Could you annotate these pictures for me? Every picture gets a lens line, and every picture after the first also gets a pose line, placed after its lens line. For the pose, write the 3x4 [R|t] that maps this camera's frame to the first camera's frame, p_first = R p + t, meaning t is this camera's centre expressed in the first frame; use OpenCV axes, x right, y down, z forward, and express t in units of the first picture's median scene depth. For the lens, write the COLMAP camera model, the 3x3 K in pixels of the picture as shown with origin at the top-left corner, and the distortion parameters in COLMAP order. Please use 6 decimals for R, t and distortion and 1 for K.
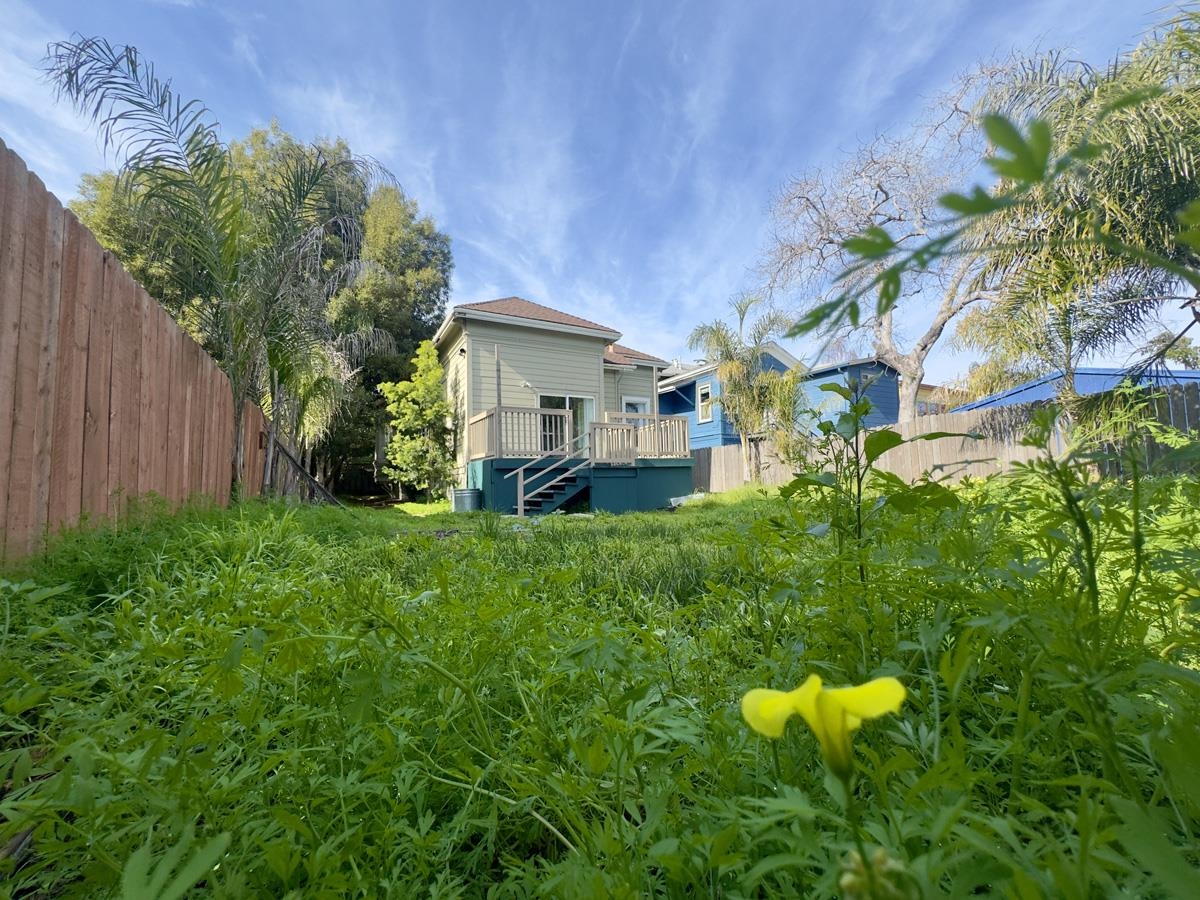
lens RADIAL K [[477.8, 0, 597.8], [0, 477.8, 453.0], [0, 0, 1]] dist [-0.001069, 0.000278]
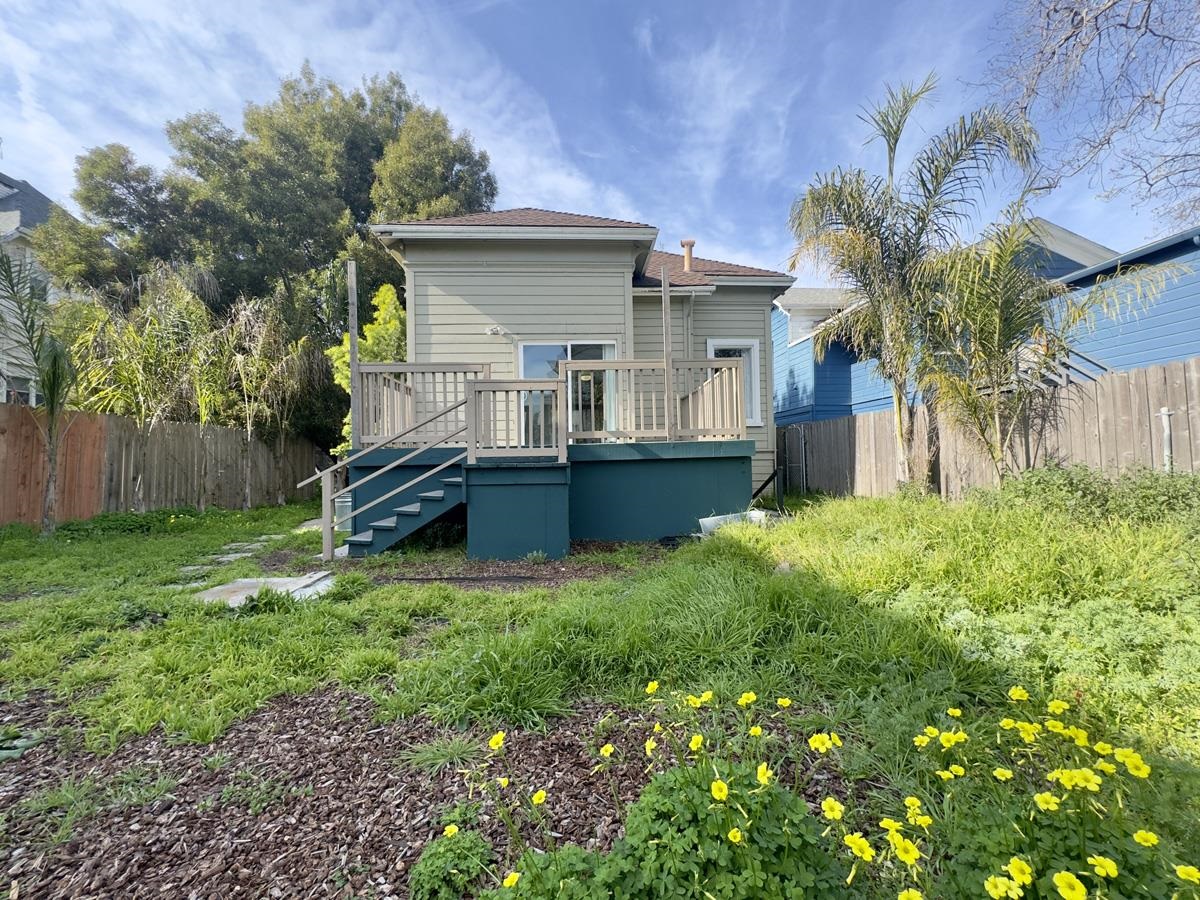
lens RADIAL K [[486.8, 0, 600.0], [0, 486.8, 450.0], [0, 0, 1]] dist [-0.001212, -0.000235]
pose [[0.897566, 0.004843, -0.440853, 0.241853], [0.021653, 0.998249, 0.055052, -0.010924], [0.440347, -0.058958, 0.895890, 0.392284]]
